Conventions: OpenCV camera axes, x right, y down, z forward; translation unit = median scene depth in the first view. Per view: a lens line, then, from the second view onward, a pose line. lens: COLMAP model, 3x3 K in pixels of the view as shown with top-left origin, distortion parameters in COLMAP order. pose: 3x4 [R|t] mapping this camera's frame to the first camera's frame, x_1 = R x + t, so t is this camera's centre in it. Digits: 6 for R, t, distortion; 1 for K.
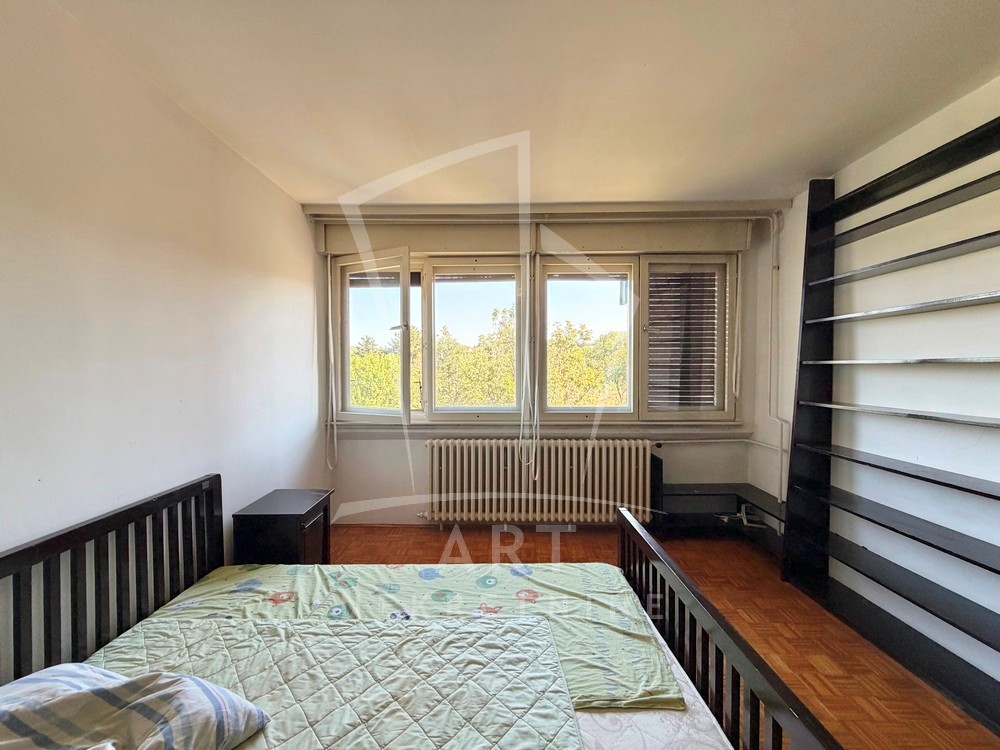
lens RADIAL K [[402.3, 0, 499.6], [0, 402.3, 376.2], [0, 0, 1]] dist [0.003399, -0.000986]
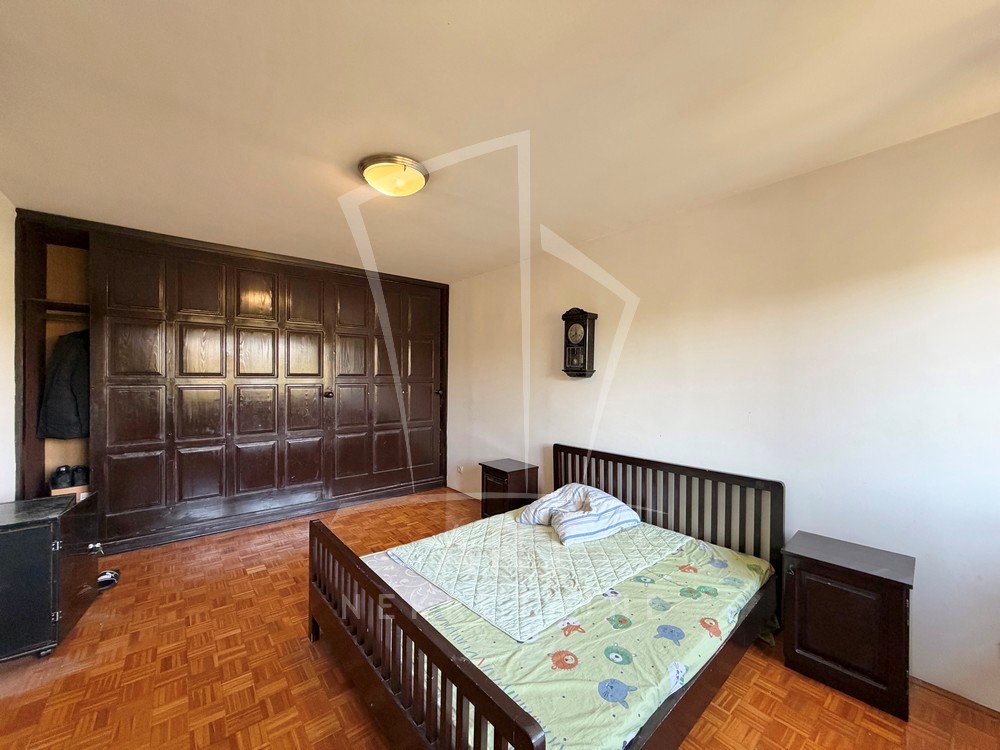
lens RADIAL K [[402.3, 0, 495.4], [0, 402.3, 374.5], [0, 0, 1]] dist [0.003399, -0.000986]
pose [[-0.764077, 0.002310, -0.645121, 0.421932], [-0.009443, 0.999846, 0.014764, -0.043950], [0.645056, 0.017373, -0.763938, 0.892751]]
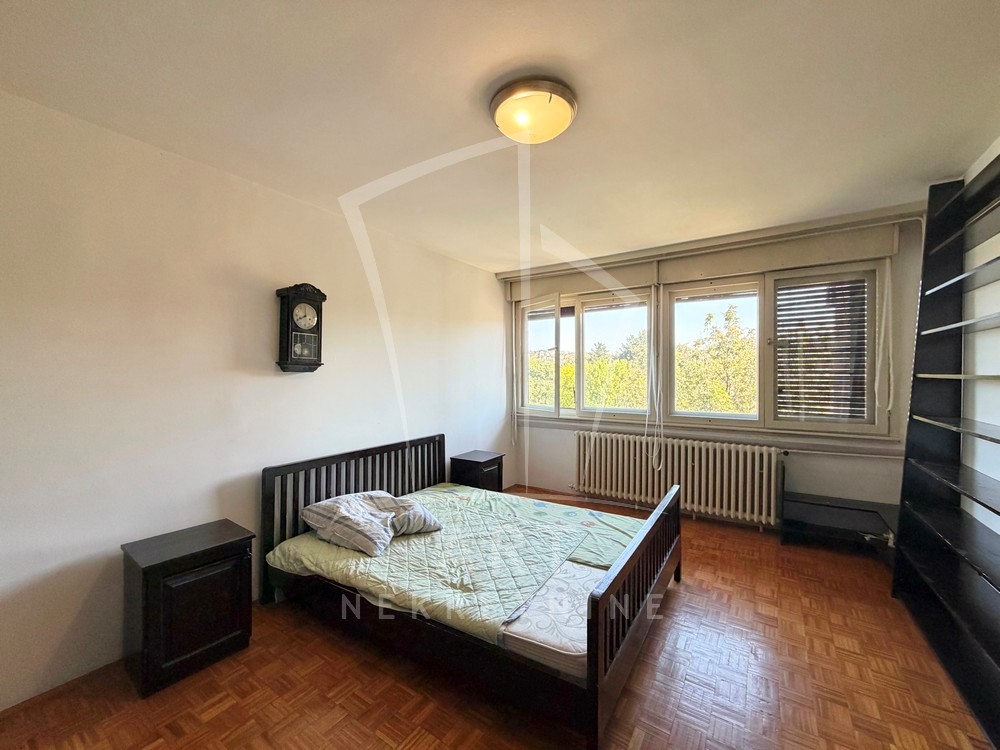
lens RADIAL K [[402.3, 0, 497.0], [0, 402.3, 375.4], [0, 0, 1]] dist [0.003399, -0.000986]
pose [[0.840065, 0.003530, -0.542474, 0.358669], [-0.011612, 0.999867, -0.011477, -0.009320], [0.542361, 0.015941, 0.839994, -0.305253]]
